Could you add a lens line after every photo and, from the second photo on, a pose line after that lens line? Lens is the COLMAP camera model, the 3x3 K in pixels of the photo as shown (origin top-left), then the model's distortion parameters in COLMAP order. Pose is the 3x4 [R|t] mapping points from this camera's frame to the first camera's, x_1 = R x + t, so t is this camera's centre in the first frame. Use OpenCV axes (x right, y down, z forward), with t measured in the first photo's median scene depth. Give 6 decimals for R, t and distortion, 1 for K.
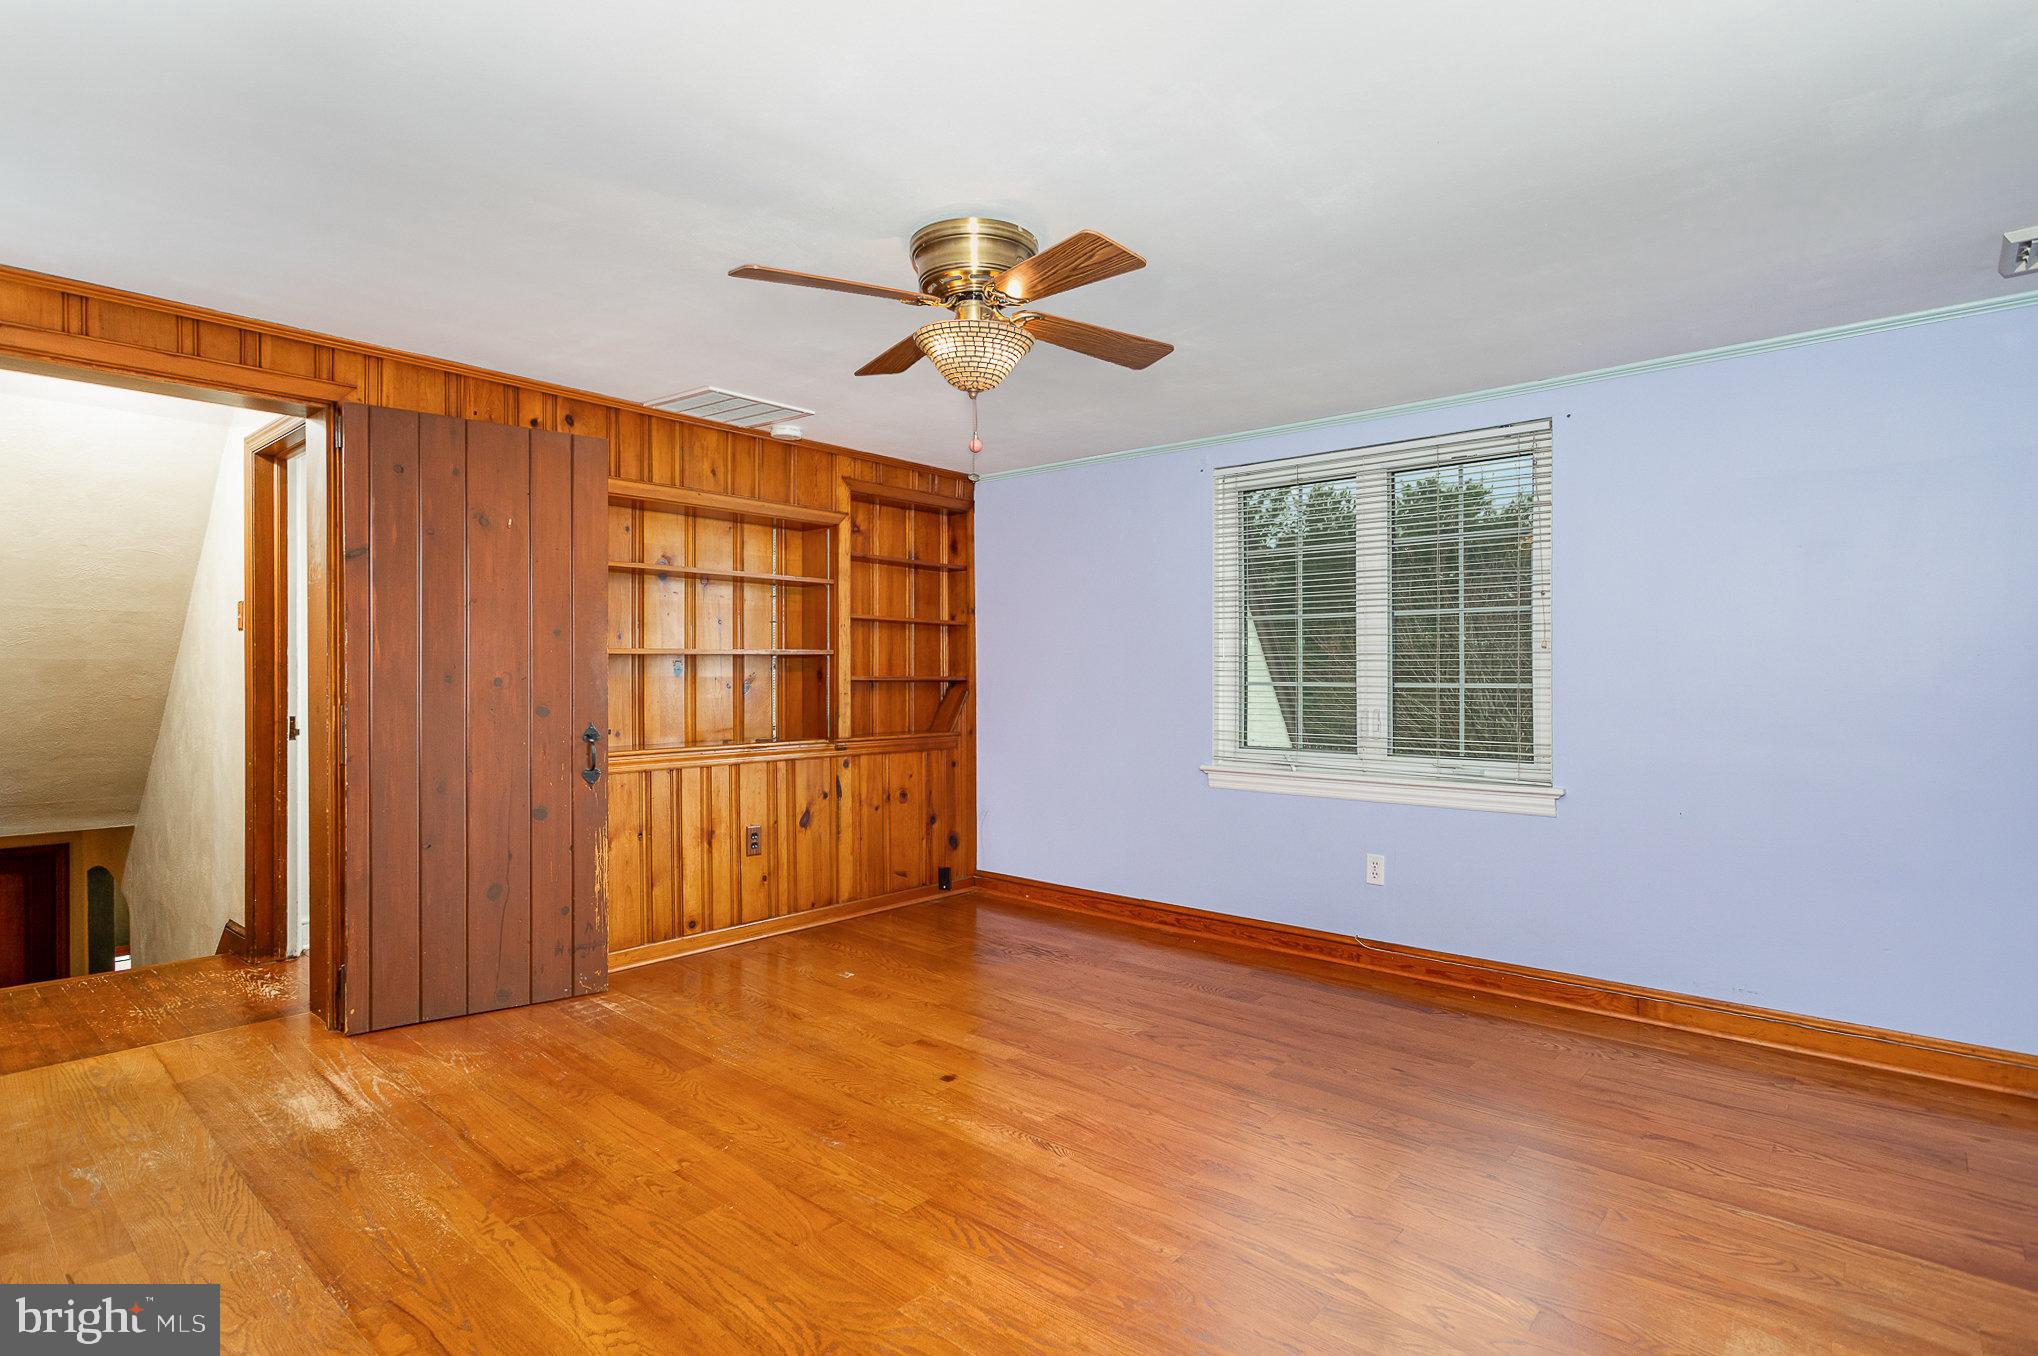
lens RADIAL K [[980.9, 0, 1000.0], [0, 980.9, 679.9], [0, 0, 1]] dist [0.025651, -0.000067]
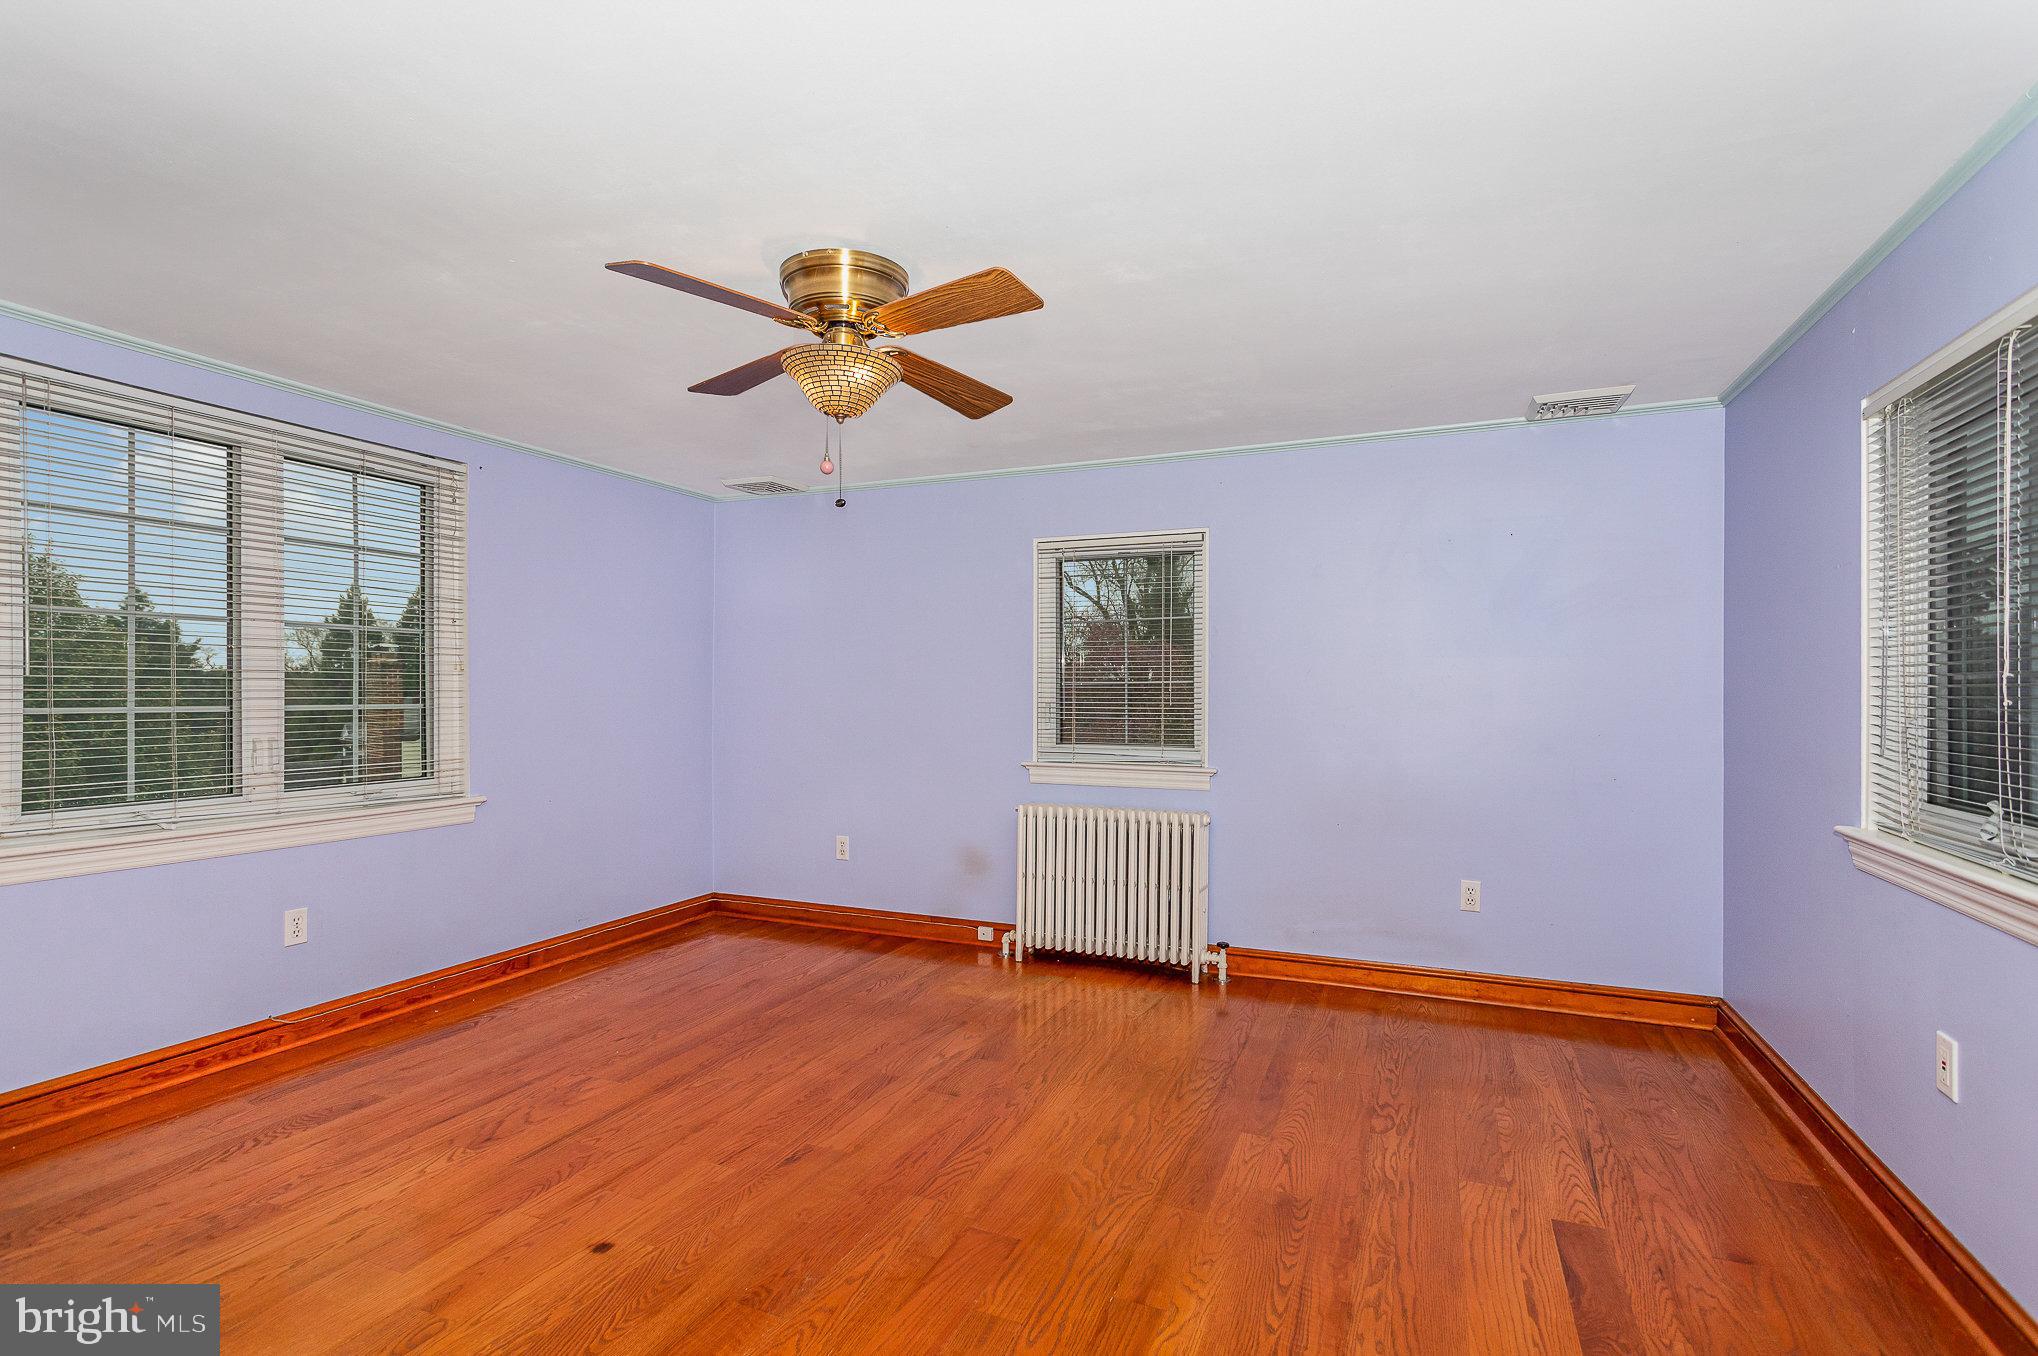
lens RADIAL K [[980.9, 0, 1000.0], [0, 980.9, 679.9], [0, 0, 1]] dist [0.025651, -0.000067]
pose [[-0.289010, 0.013817, 0.957226, -0.676152], [0.004500, 0.999904, -0.013074, -0.006207], [-0.957316, 0.000529, -0.289044, 0.736179]]
